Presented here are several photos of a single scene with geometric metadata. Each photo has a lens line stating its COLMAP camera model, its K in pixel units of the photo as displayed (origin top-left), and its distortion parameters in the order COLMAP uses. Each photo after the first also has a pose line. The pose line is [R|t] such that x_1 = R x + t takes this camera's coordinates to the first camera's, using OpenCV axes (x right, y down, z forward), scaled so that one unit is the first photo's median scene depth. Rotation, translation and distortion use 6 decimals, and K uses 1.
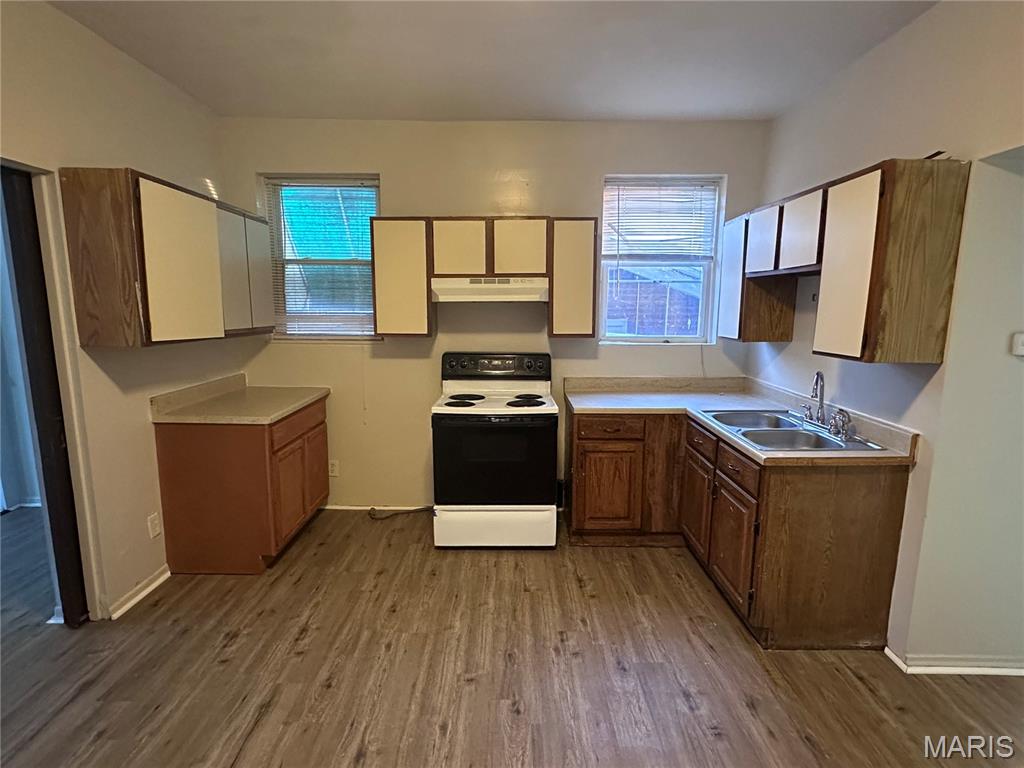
lens RADIAL K [[600.1, 0, 512.0], [0, 600.1, 384.0], [0, 0, 1]] dist [-0.006446, -0.002425]
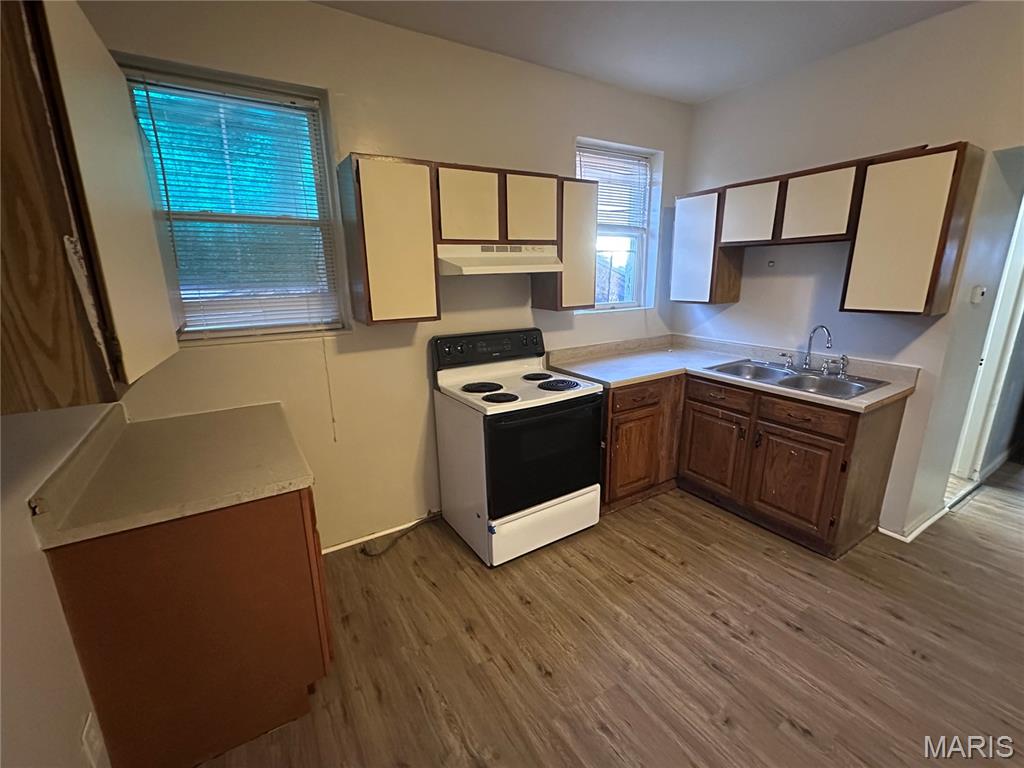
lens RADIAL K [[468.2, 0, 512.0], [0, 468.2, 384.0], [0, 0, 1]] dist [-0.000473, 0.001077]
pose [[0.822859, -0.150430, 0.547972, -0.438990], [0.095635, 0.987229, 0.127406, -0.069123], [-0.560140, -0.052432, 0.826737, 0.456306]]
